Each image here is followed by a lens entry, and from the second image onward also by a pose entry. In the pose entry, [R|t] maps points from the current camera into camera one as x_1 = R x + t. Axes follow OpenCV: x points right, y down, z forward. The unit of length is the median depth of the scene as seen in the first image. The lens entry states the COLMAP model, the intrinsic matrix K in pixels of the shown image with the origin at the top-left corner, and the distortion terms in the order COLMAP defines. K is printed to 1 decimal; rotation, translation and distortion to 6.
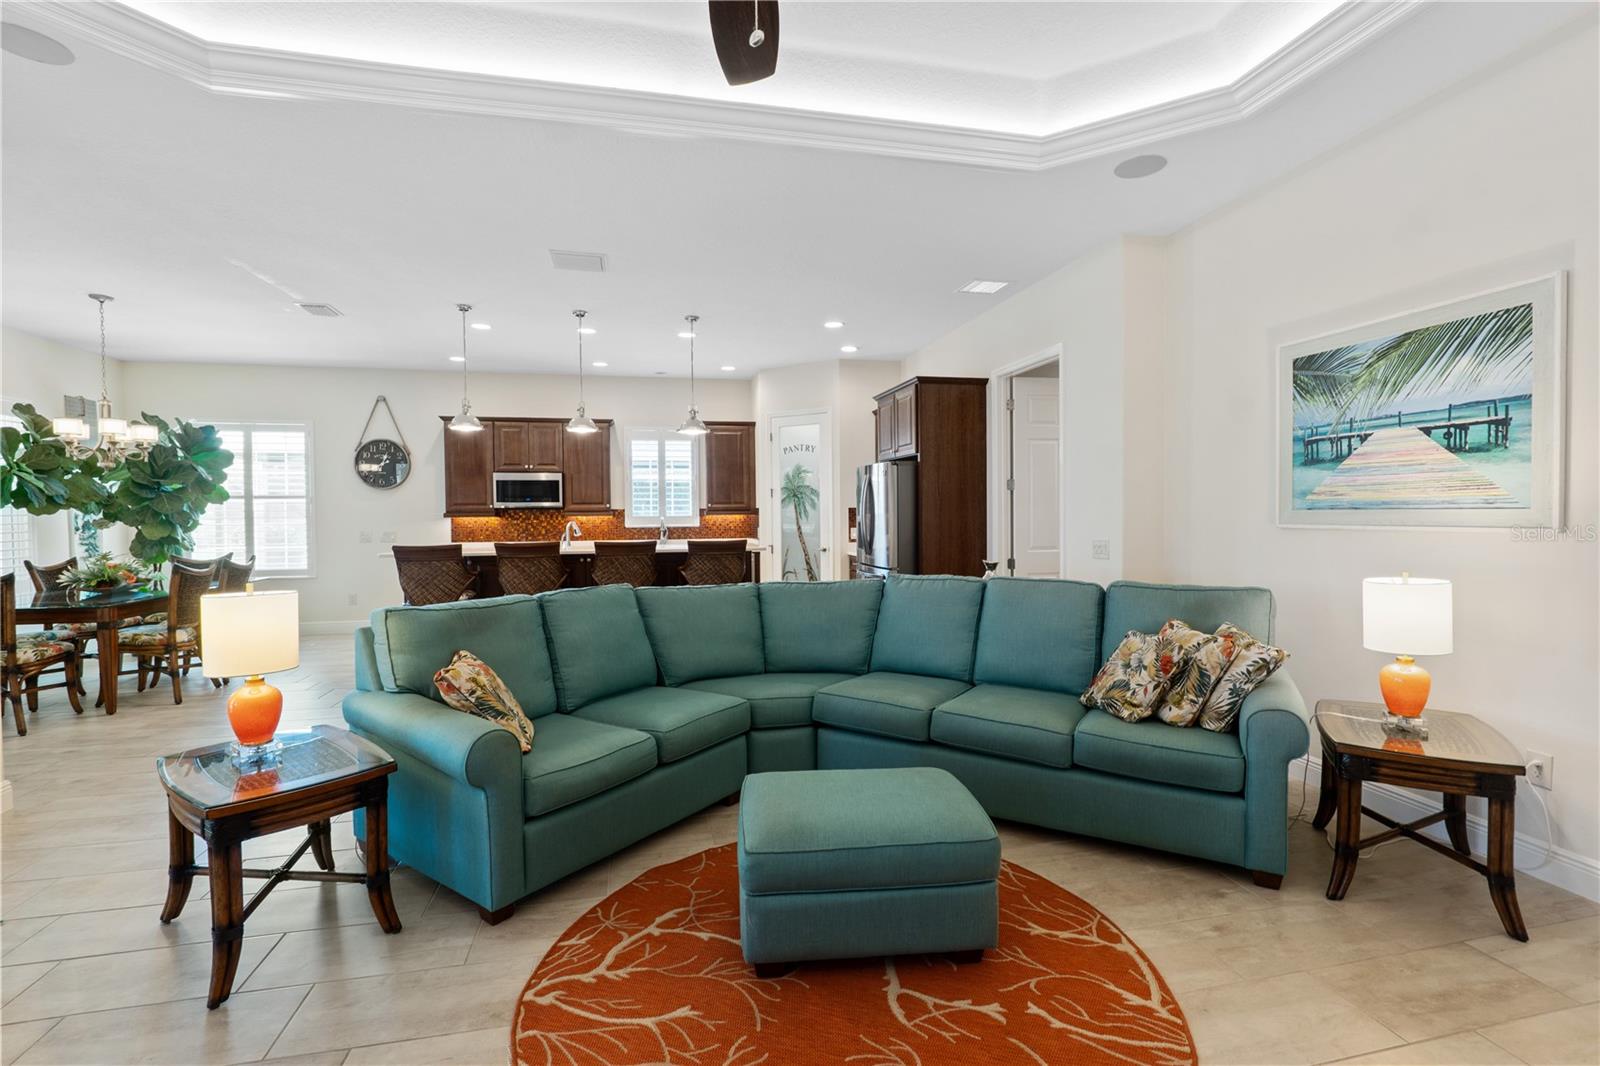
lens RADIAL K [[737.1, 0, 797.8], [0, 737.1, 524.4], [0, 0, 1]] dist [-0.011145, 0.002910]
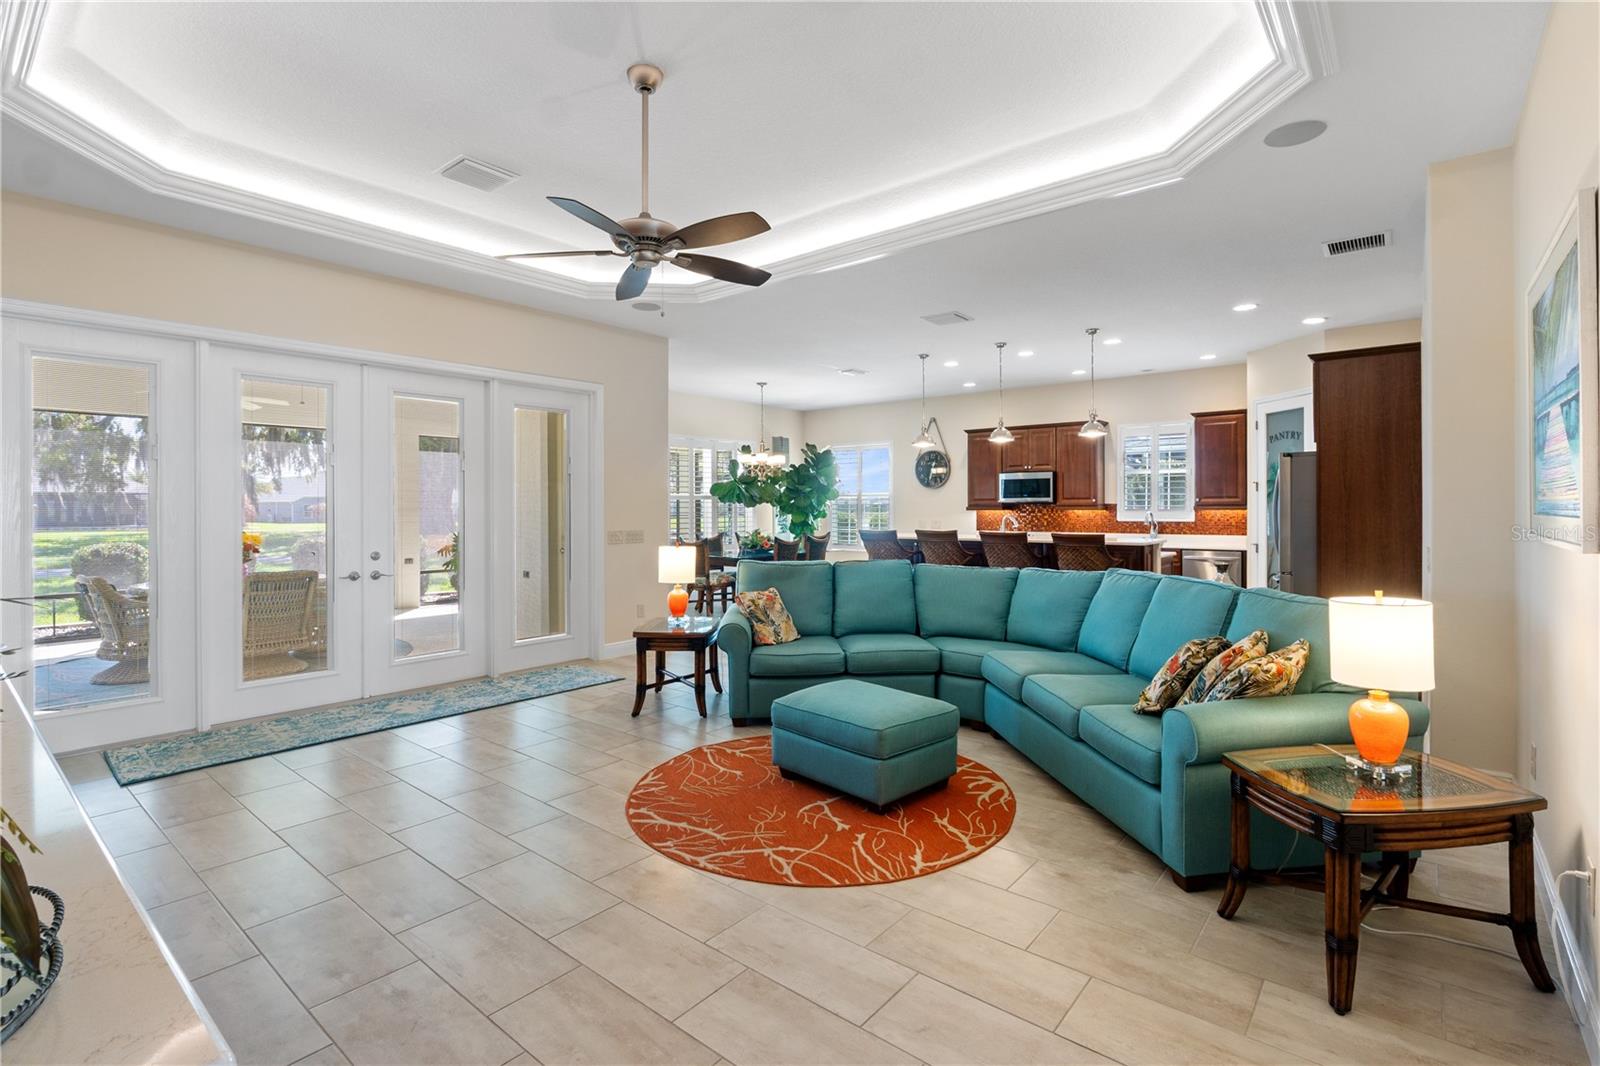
lens RADIAL K [[737.1, 0, 787.9], [0, 737.1, 510.9], [0, 0, 1]] dist [-0.011145, 0.002910]
pose [[0.605737, 0.008848, -0.795616, 0.759524], [-0.012322, 0.999923, 0.001738, -0.014517], [0.795570, 0.008751, 0.605799, -0.038265]]
